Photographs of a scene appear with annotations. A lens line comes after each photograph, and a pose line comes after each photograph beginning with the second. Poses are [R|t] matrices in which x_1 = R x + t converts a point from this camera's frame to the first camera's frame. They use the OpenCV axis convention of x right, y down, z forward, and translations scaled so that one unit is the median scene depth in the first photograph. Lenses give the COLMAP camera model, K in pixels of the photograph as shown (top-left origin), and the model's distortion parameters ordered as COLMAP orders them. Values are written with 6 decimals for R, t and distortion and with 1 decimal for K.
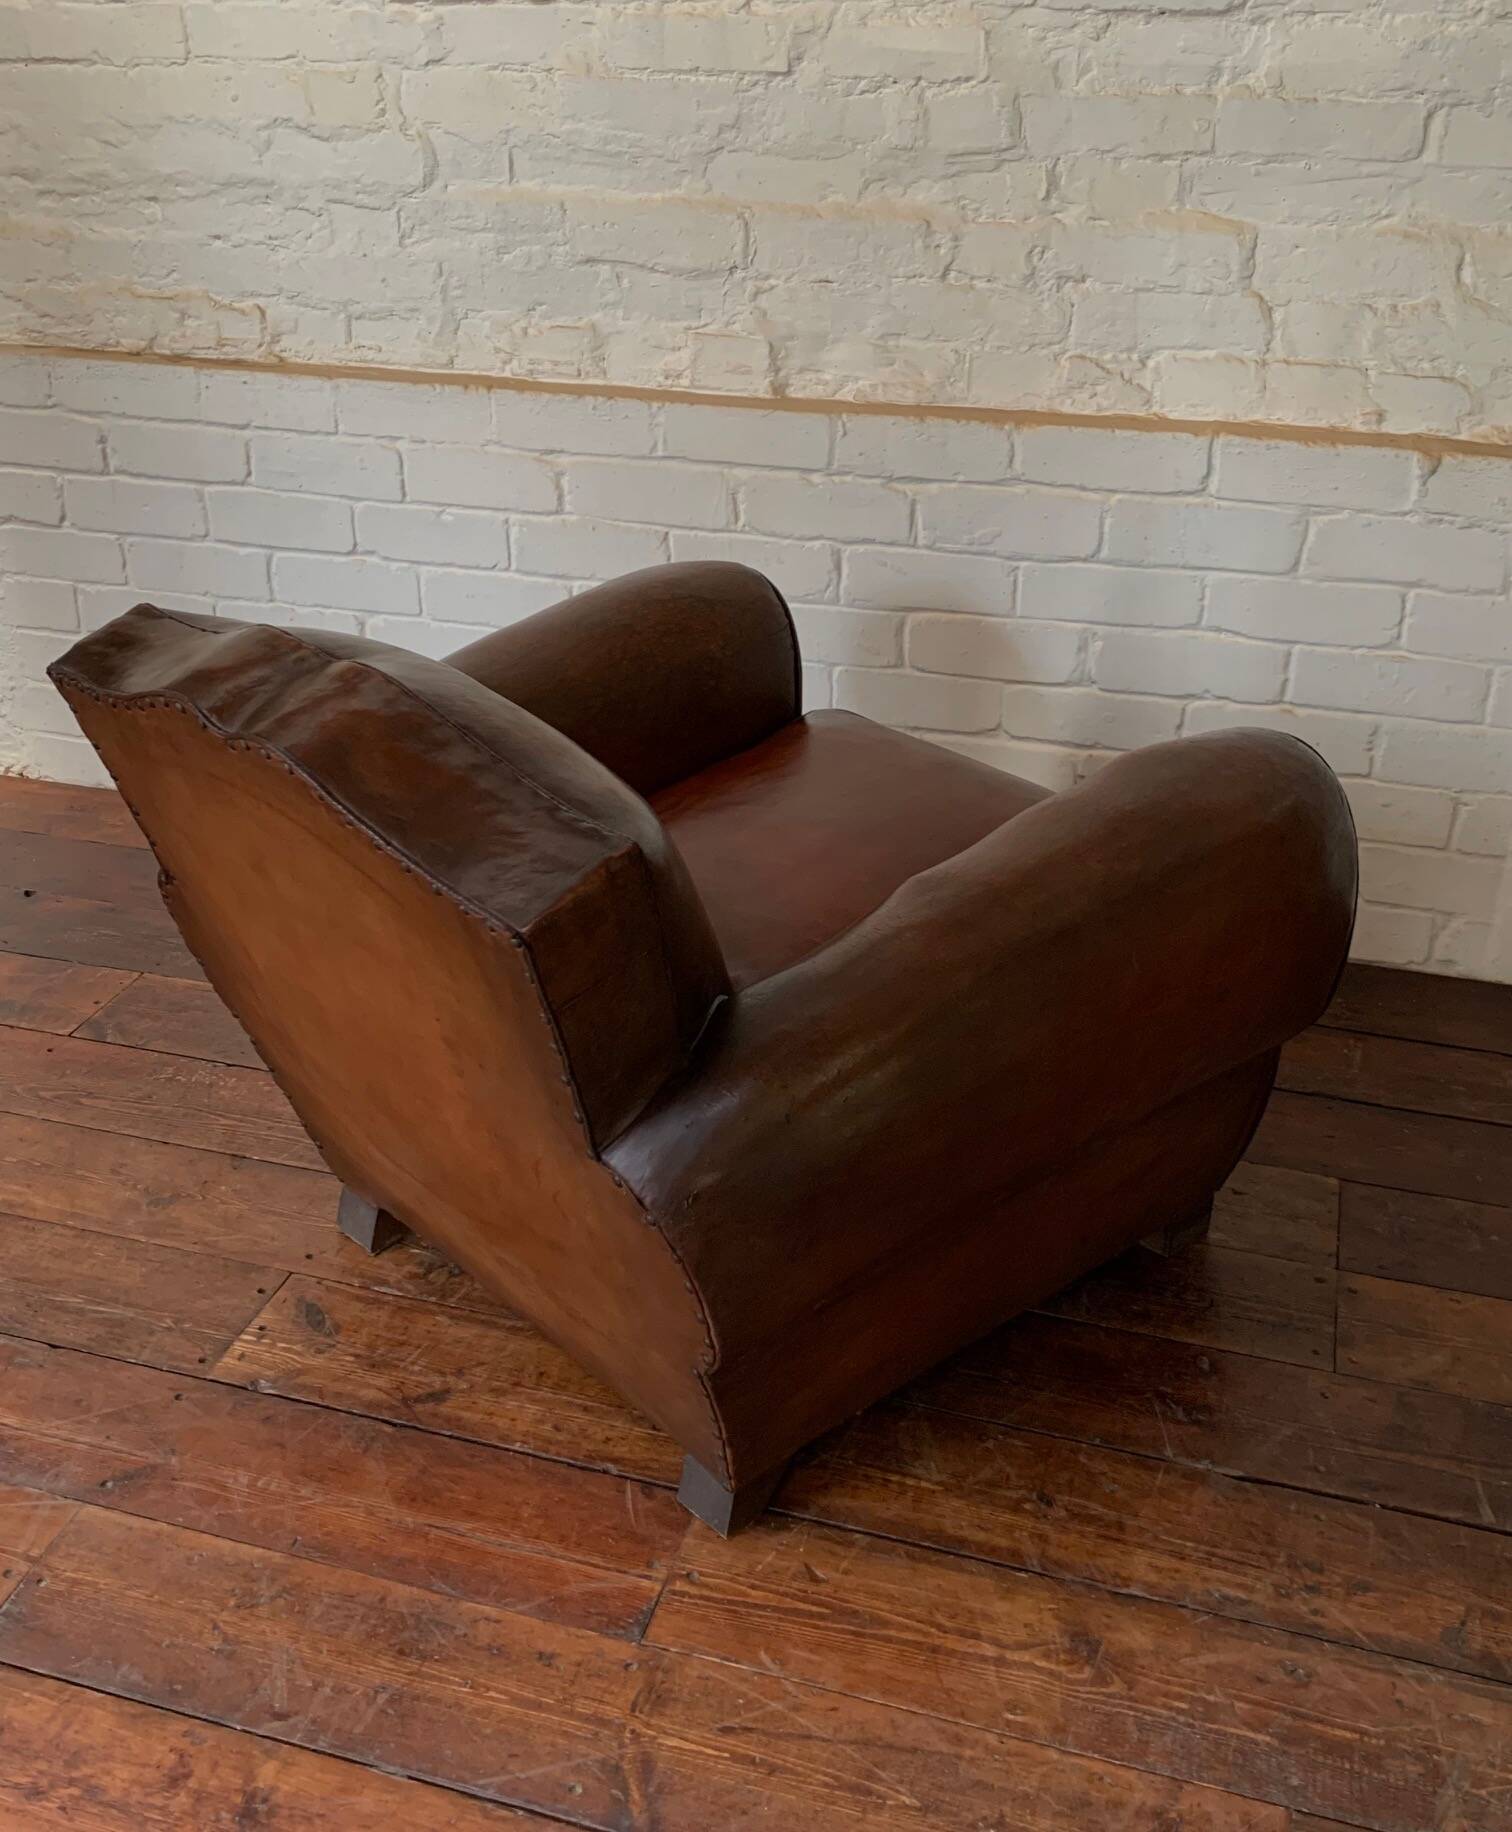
lens RADIAL K [[1913.3, 0, 757.0], [0, 1913.3, 843.9], [0, 0, 1]] dist [0.011121, 0.000000]
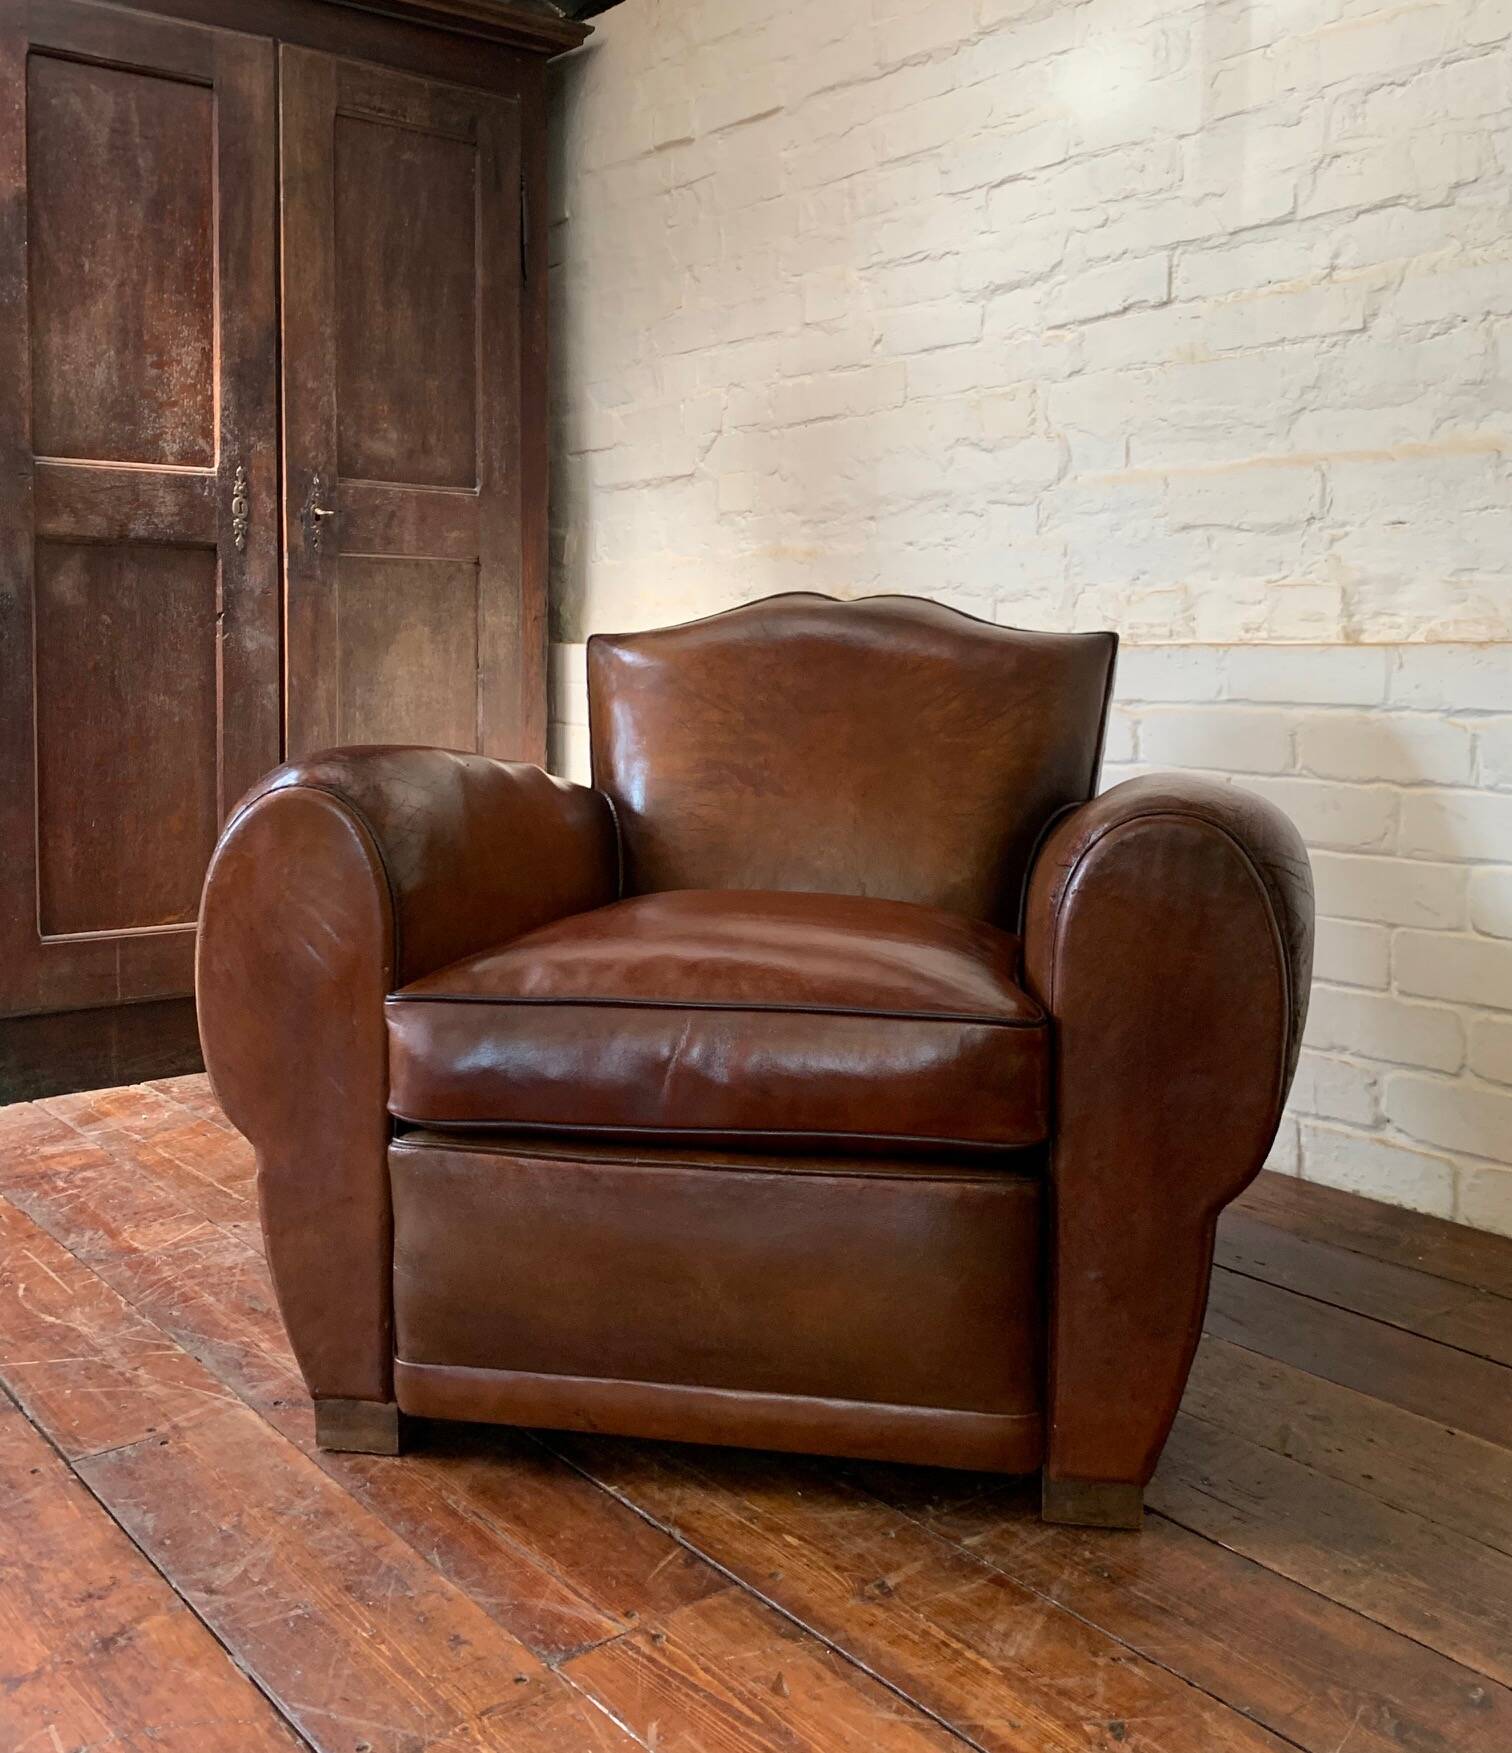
lens RADIAL K [[1786.7, 0, 740.4], [0, 1786.7, 733.6], [0, 0, 1]] dist [0.026240, 0.000000]
pose [[0.815877, 0.026179, -0.577633, 0.299478], [-0.244266, 0.921065, -0.303270, 0.166860], [0.524098, 0.388527, 0.757870, 0.179004]]
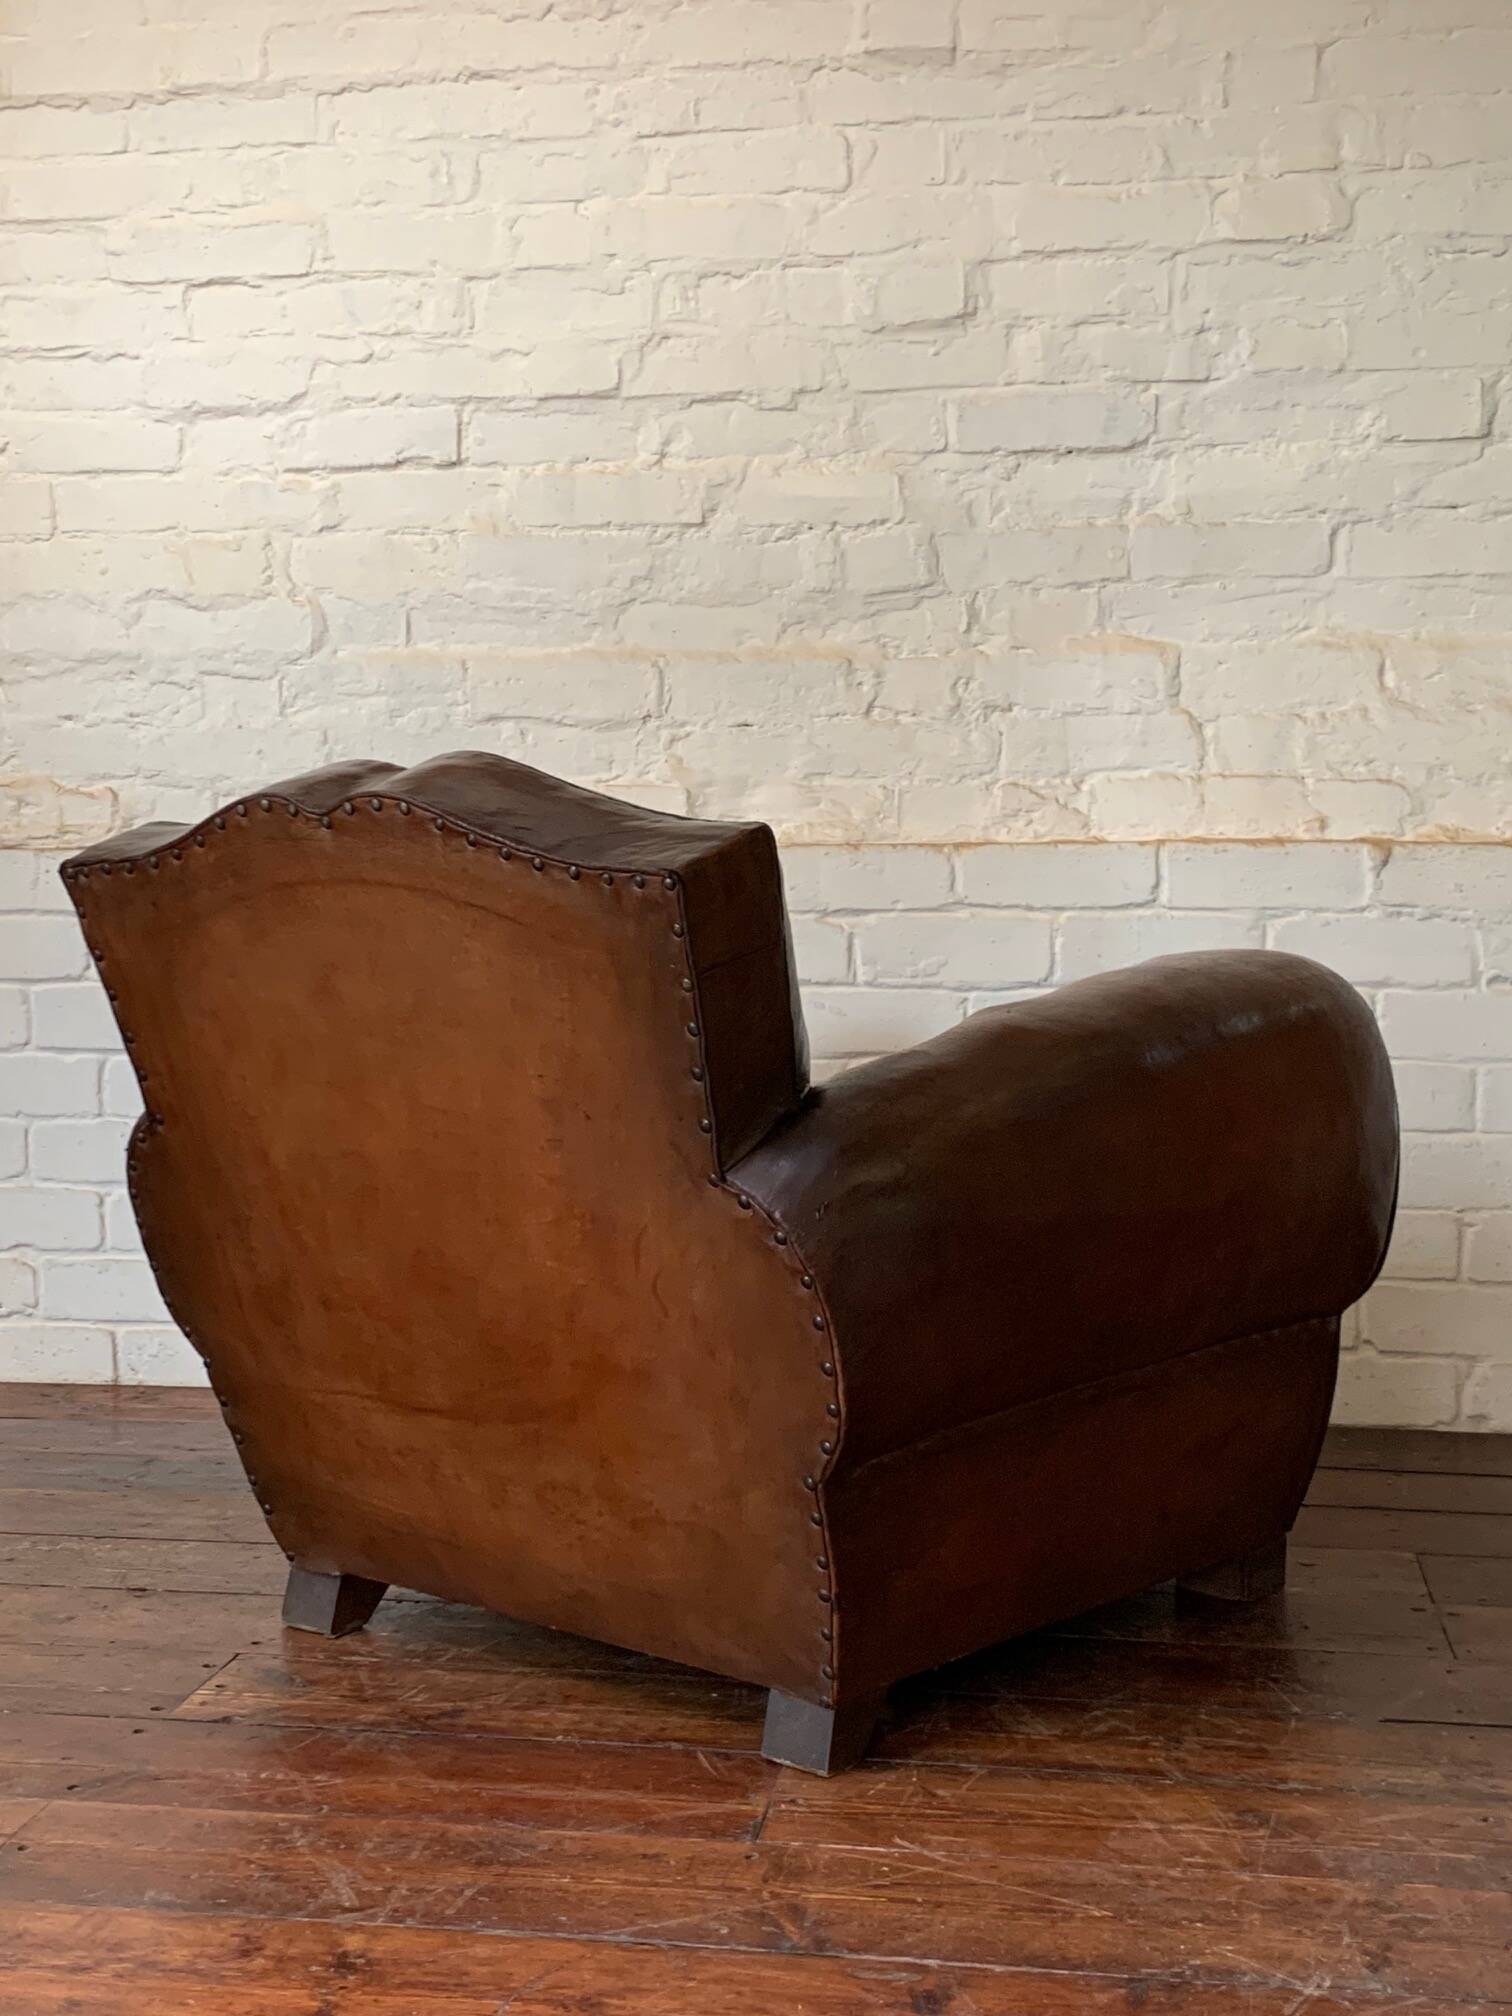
lens RADIAL K [[2545.6, 0, 750.8], [0, 2545.6, 1024.9], [0, 0, 1]] dist [0.121030, 0.000000]
pose [[0.990982, -0.014997, 0.133150, -0.138010], [0.062999, 0.929179, -0.364221, 0.323747], [-0.118258, 0.369325, 0.921745, -0.134945]]
